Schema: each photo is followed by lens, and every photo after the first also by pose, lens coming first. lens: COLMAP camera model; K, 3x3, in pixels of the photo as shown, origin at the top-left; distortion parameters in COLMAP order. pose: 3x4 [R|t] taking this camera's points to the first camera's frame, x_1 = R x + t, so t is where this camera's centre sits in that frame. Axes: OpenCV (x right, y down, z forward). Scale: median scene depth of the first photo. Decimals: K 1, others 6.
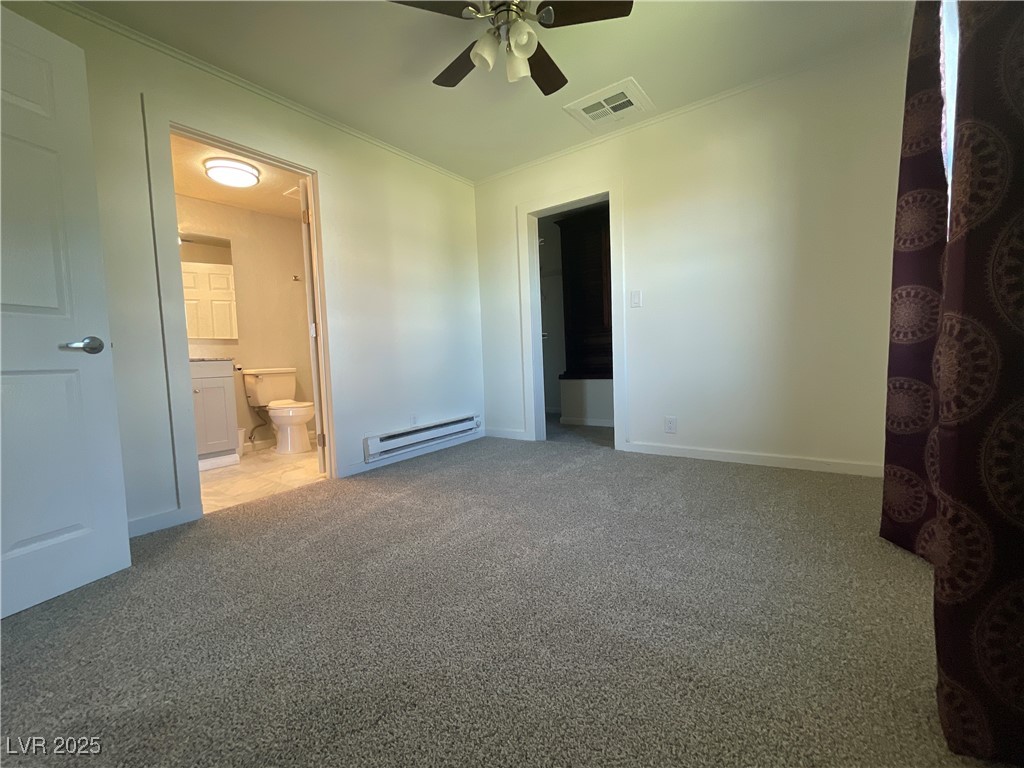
lens RADIAL K [[419.6, 0, 510.0], [0, 419.6, 386.3], [0, 0, 1]] dist [0.002673, 0.000169]
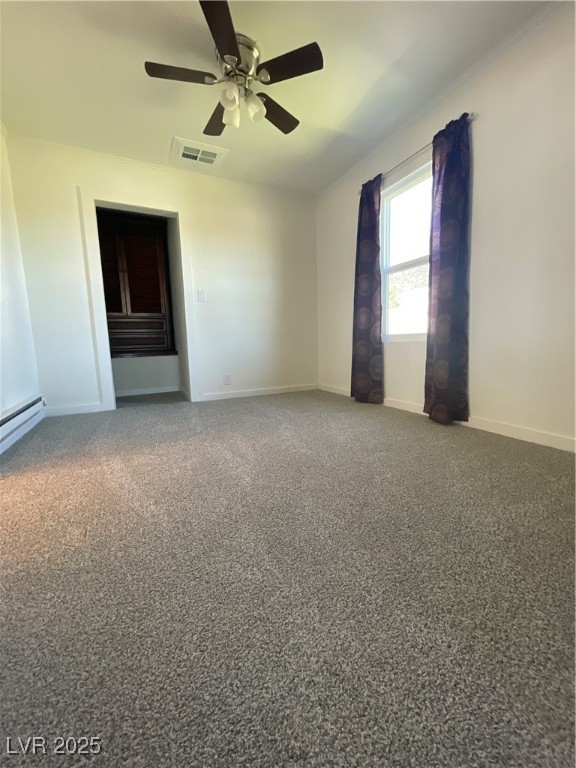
lens RADIAL K [[314.7, 0, 286.0], [0, 314.7, 381.5], [0, 0, 1]] dist [0.002673, 0.000169]
pose [[0.456320, -0.082963, 0.885940, -0.576885], [0.074260, 0.995721, 0.054995, 0.052046], [-0.886712, 0.040694, 0.460528, 0.253287]]
